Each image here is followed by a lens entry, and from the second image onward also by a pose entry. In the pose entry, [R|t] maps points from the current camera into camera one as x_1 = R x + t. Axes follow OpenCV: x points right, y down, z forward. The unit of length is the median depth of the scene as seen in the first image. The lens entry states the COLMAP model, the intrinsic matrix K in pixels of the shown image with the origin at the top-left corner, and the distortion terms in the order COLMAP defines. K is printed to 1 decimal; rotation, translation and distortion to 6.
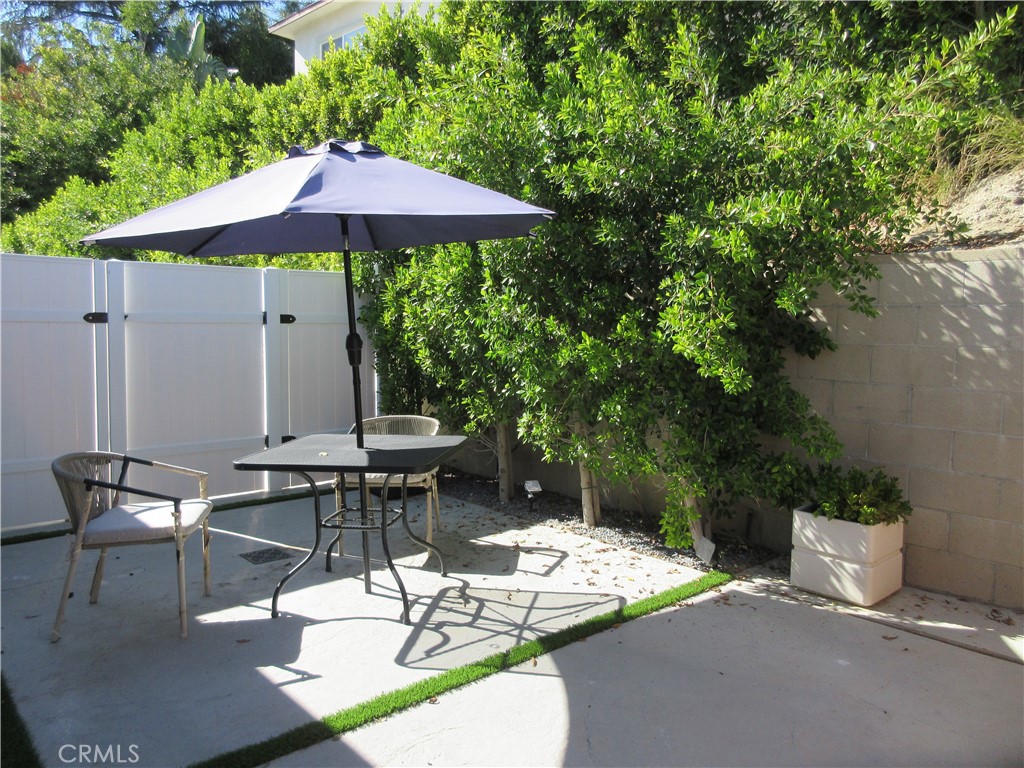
lens RADIAL K [[757.5, 0, 512.1], [0, 757.5, 384.3], [0, 0, 1]] dist [0.005280, -0.003867]
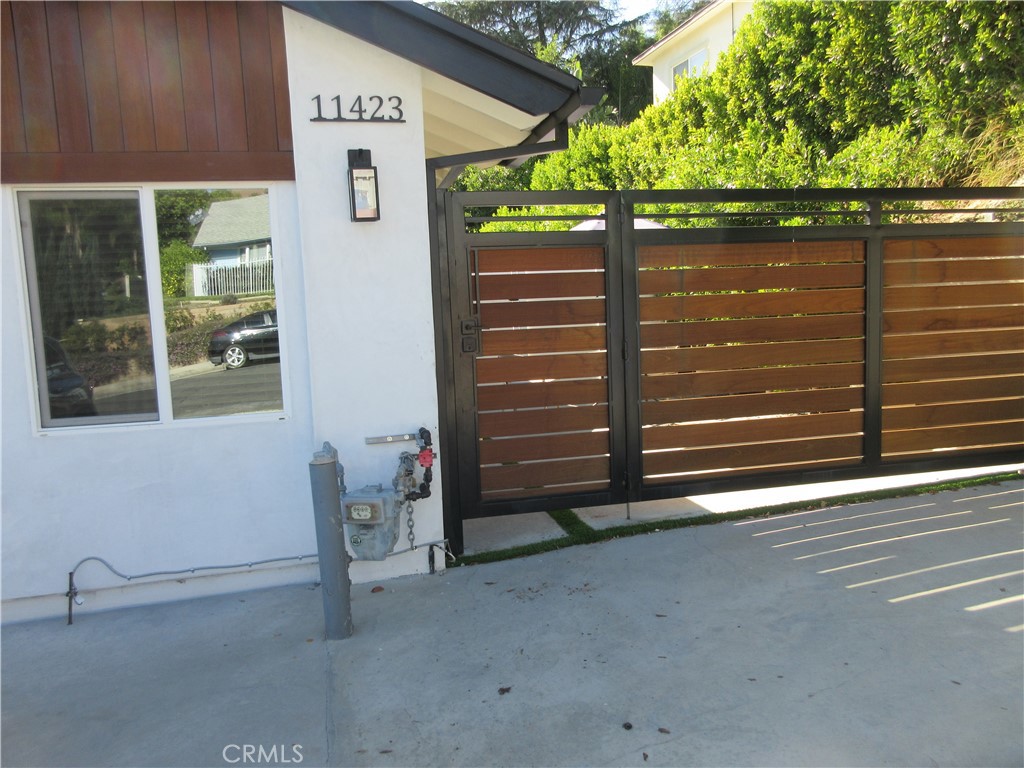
lens RADIAL K [[757.5, 0, 511.9], [0, 757.5, 383.9], [0, 0, 1]] dist [0.005280, -0.003867]
pose [[0.872747, 0.000386, -0.488172, 0.194343], [0.015001, 0.999506, 0.027608, 0.037093], [0.487942, -0.031418, 0.872311, -0.342386]]
